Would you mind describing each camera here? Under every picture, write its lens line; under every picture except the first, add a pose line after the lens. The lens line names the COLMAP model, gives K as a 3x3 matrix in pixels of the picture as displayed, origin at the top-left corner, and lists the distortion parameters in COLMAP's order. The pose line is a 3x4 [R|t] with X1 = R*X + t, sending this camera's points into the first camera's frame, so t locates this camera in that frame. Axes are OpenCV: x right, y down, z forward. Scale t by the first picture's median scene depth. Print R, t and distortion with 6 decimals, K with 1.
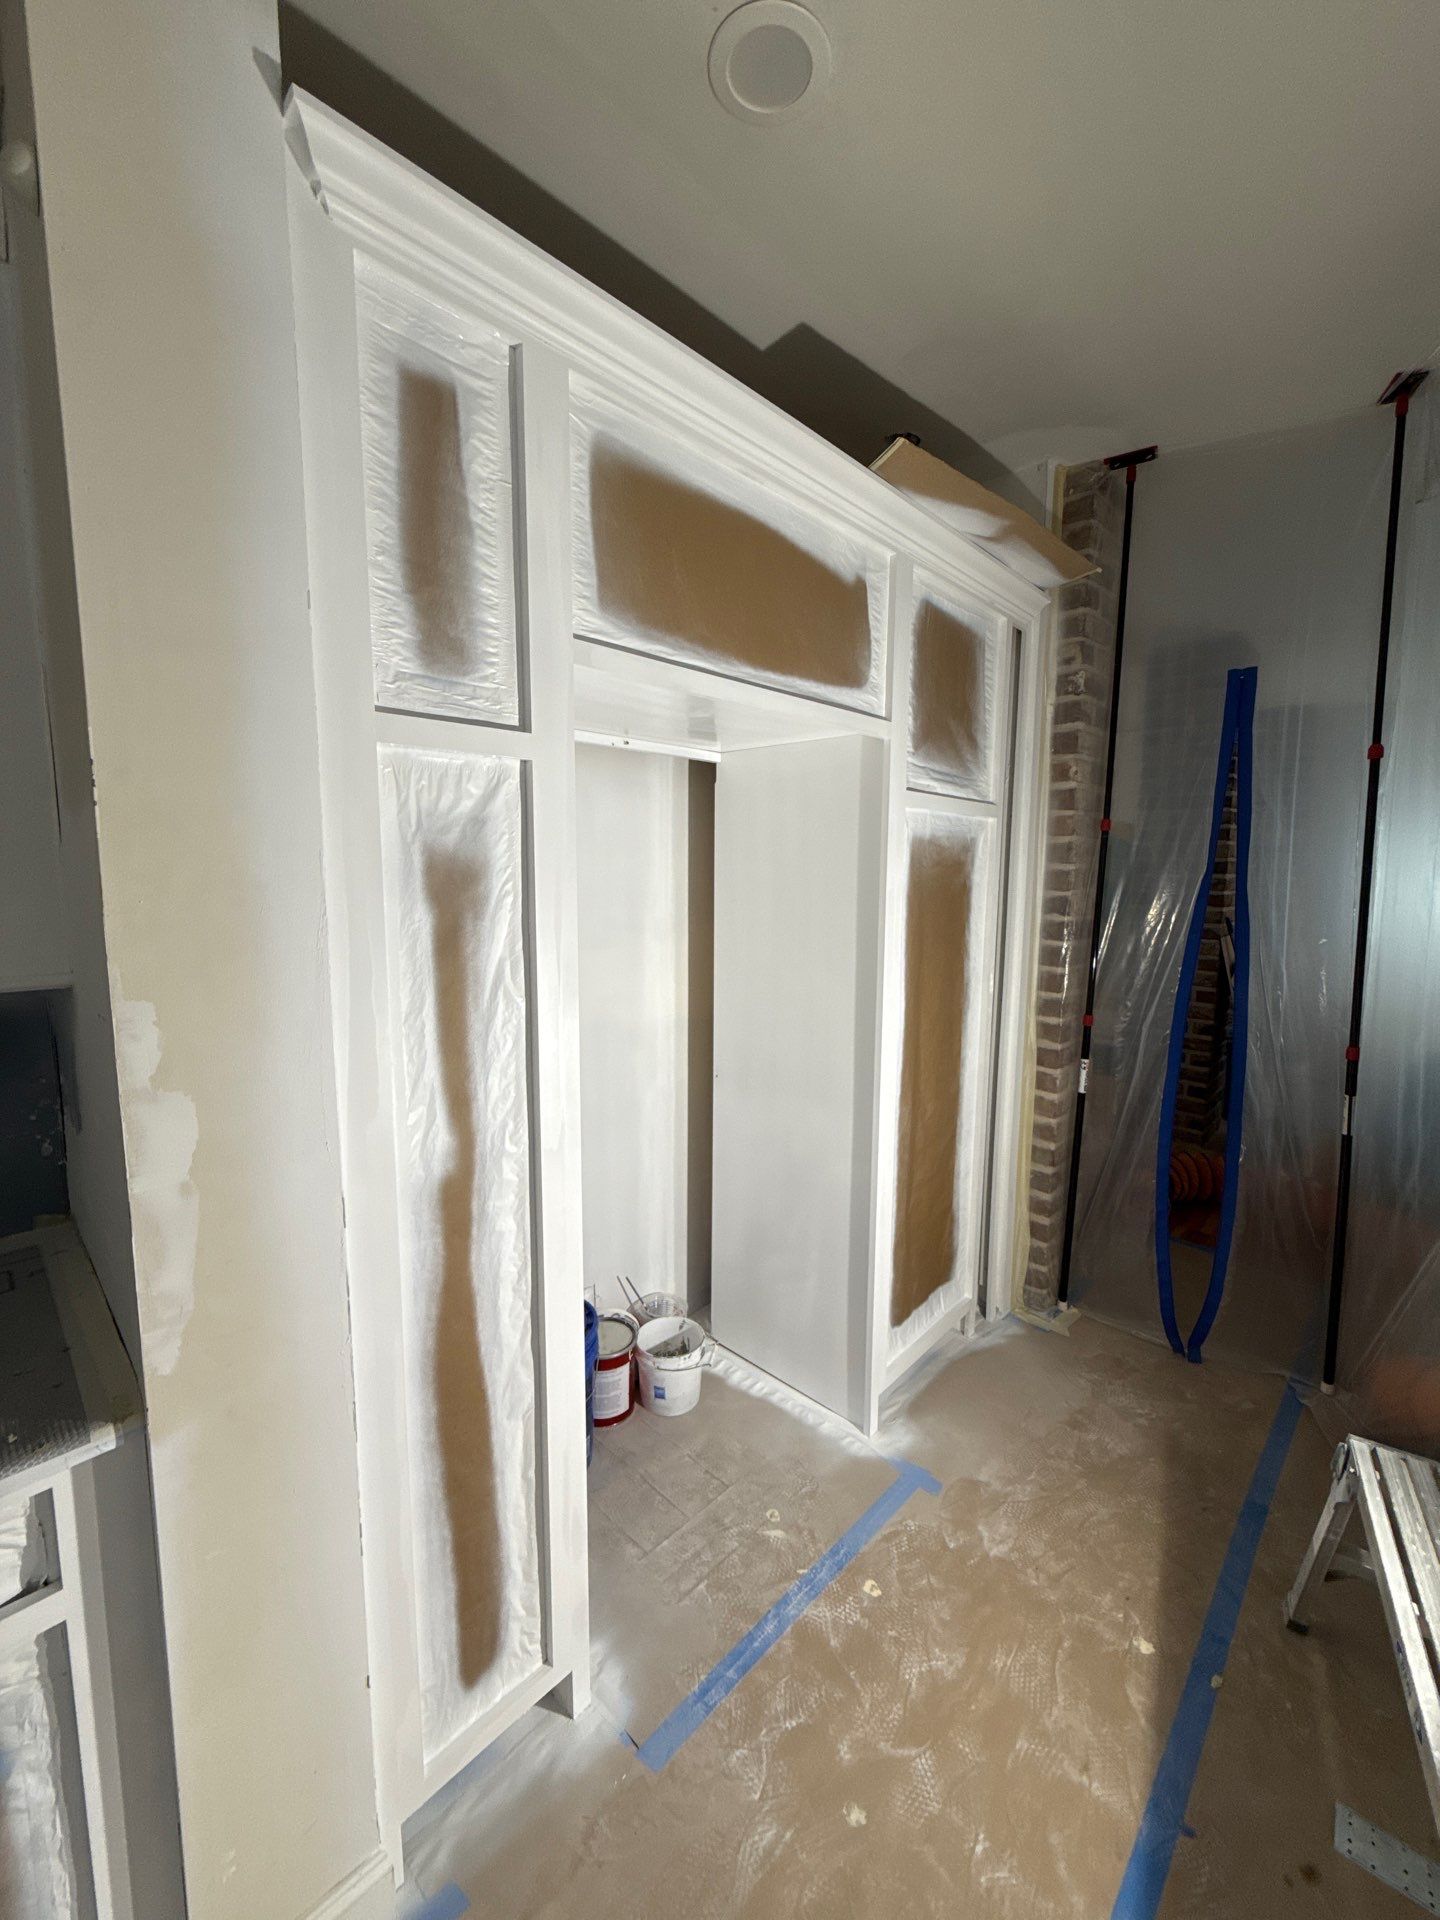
lens RADIAL K [[764.2, 0, 720.9], [0, 764.2, 956.9], [0, 0, 1]] dist [-0.000679, 0.000240]
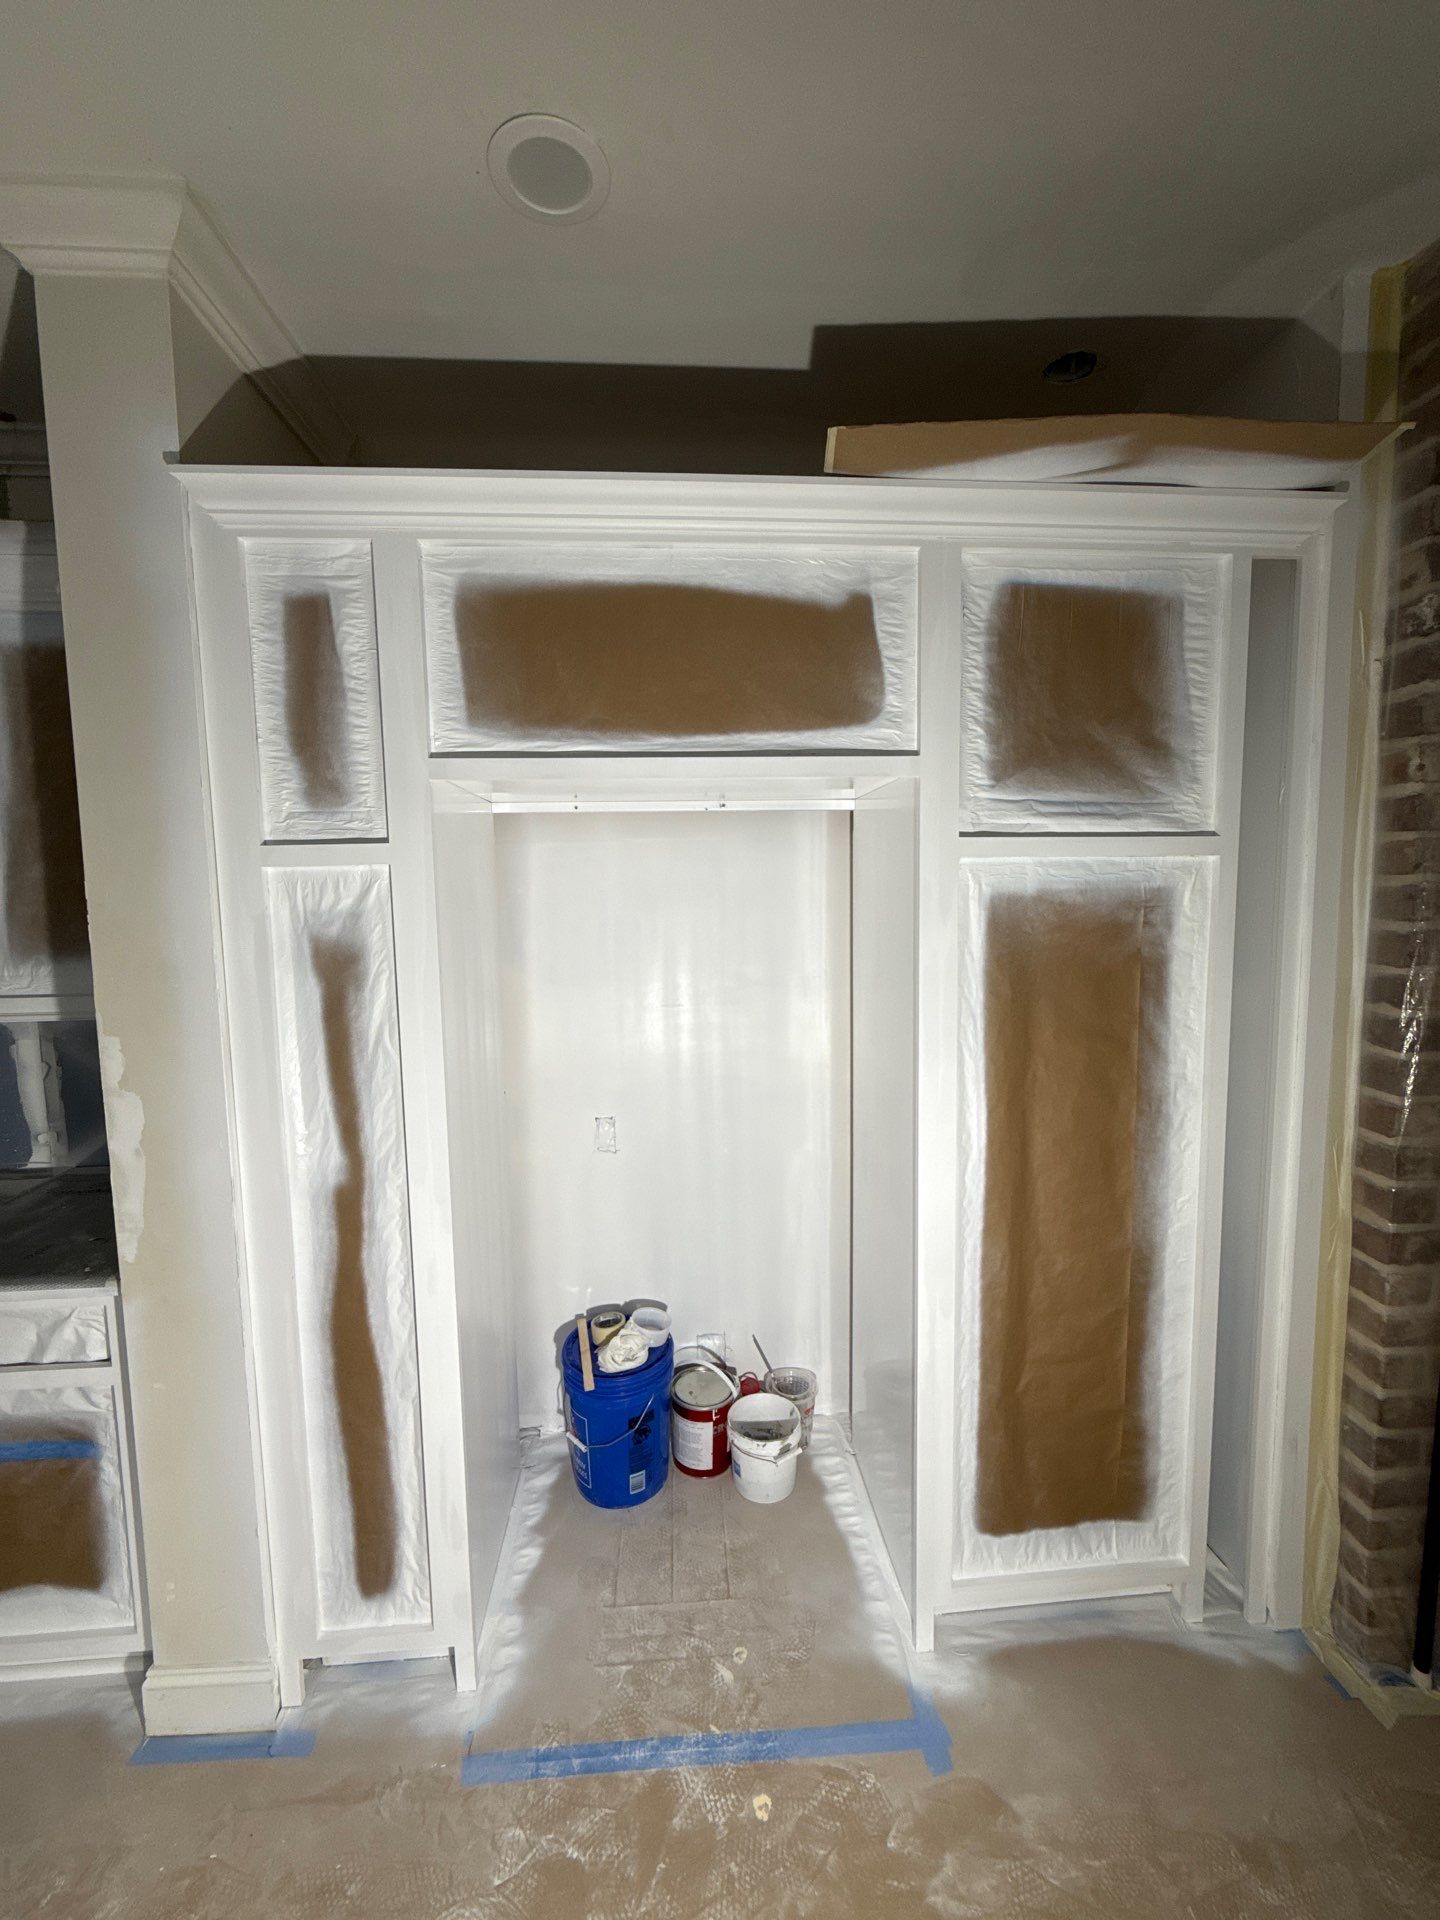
lens RADIAL K [[764.2, 0, 719.5], [0, 764.2, 956.4], [0, 0, 1]] dist [-0.000679, 0.000240]
pose [[0.742751, 0.039790, -0.668384, 0.675269], [-0.056313, 0.998408, -0.003141, -0.094061], [0.667196, 0.039971, 0.743809, 0.307700]]
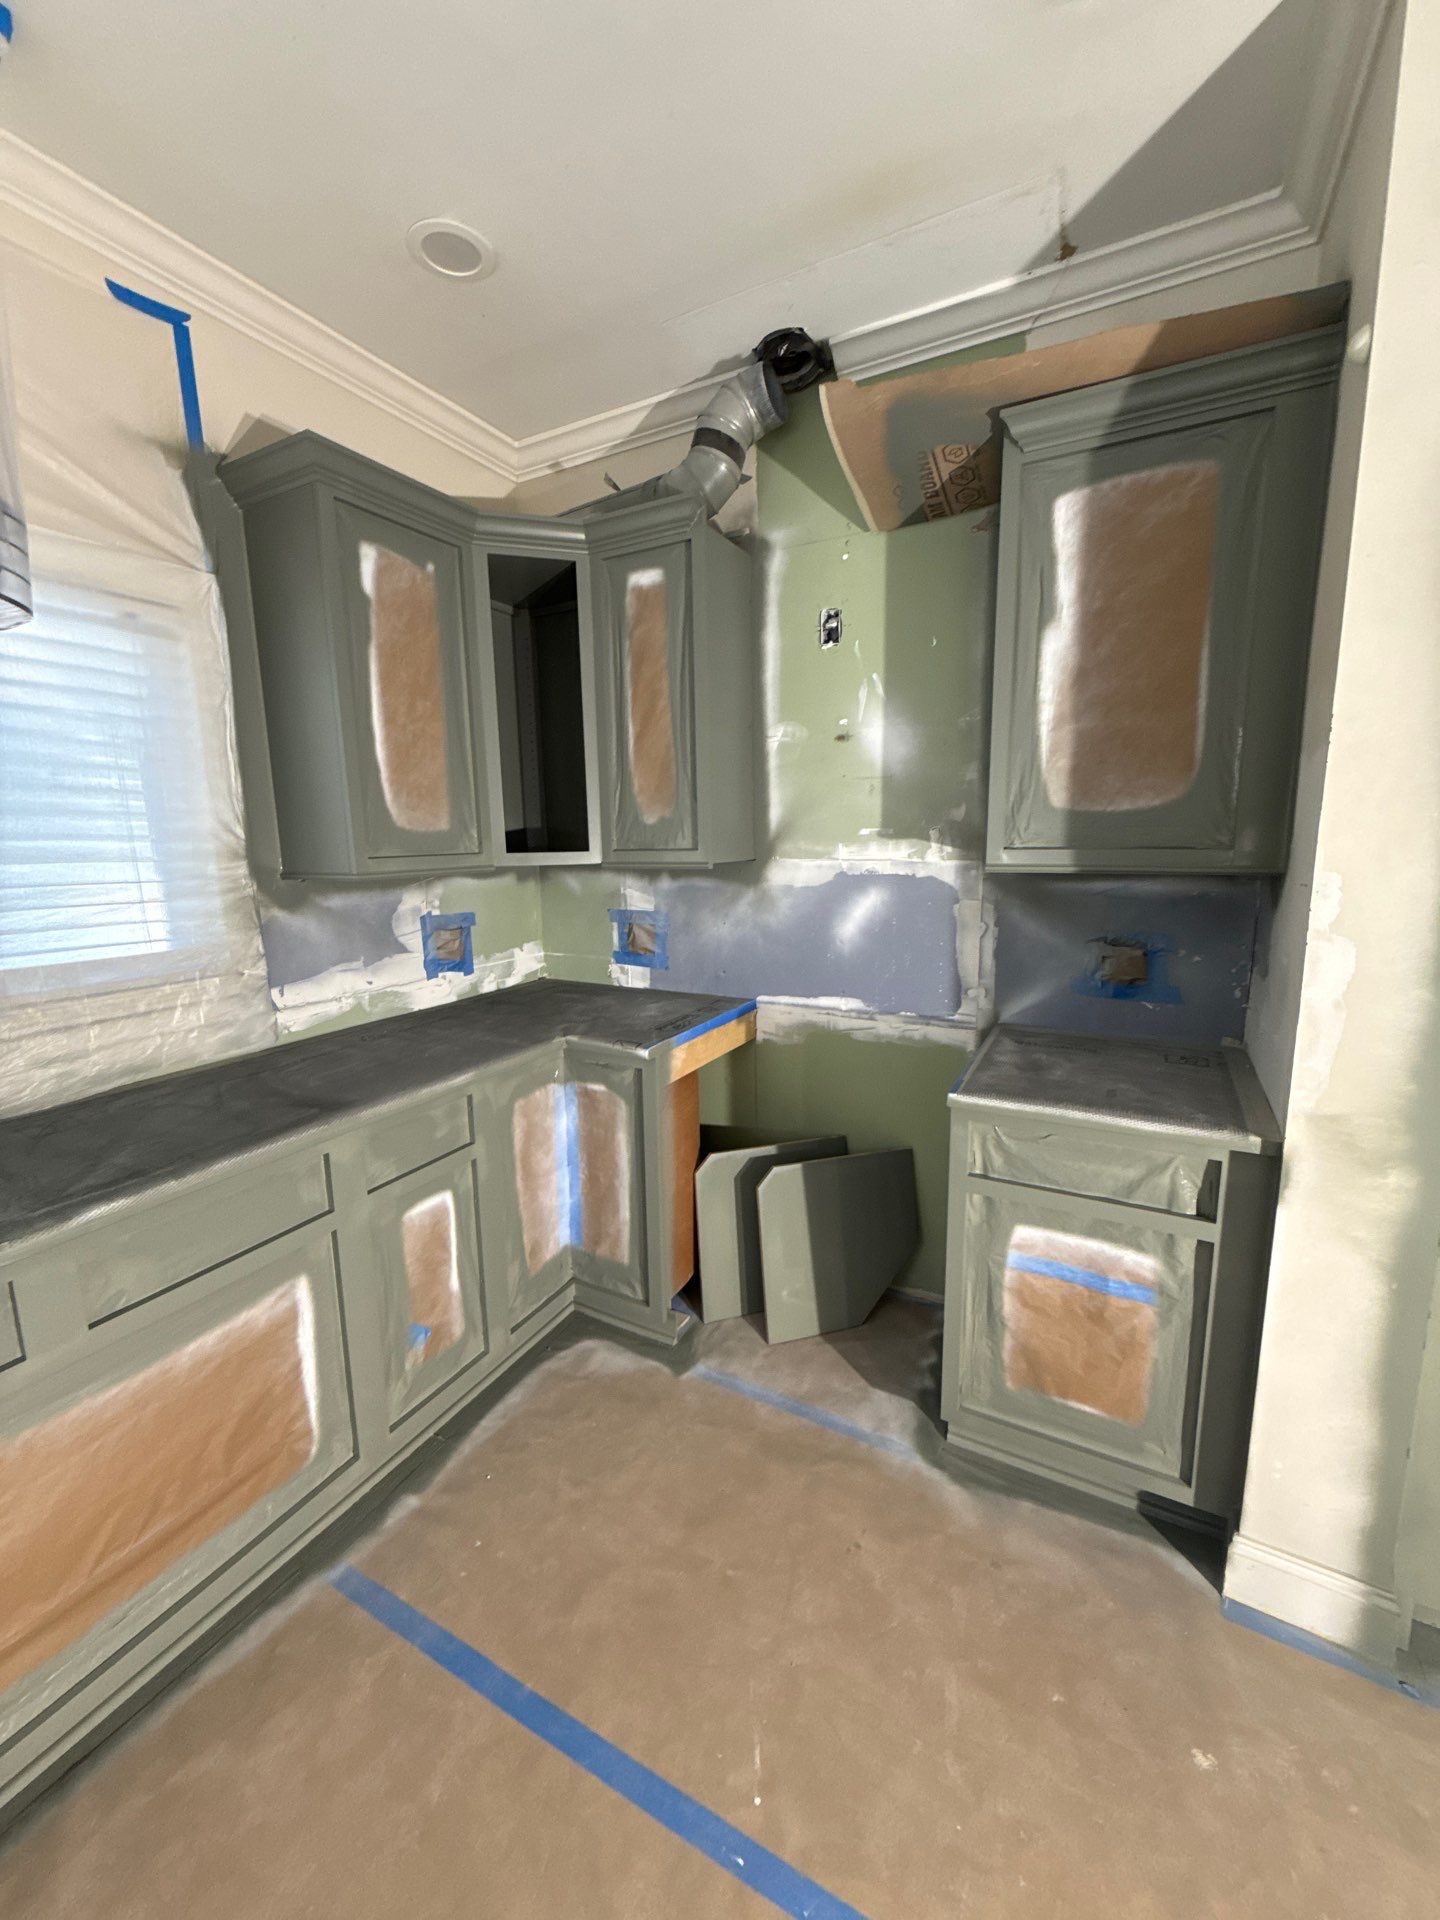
lens RADIAL K [[764.2, 0, 717.0], [0, 764.2, 957.5], [0, 0, 1]] dist [-0.000679, 0.000240]
pose [[0.260686, 0.143557, -0.954690, 0.194847], [-0.096425, 0.987809, 0.122208, 0.076773], [0.960596, 0.060198, 0.271351, -0.284128]]
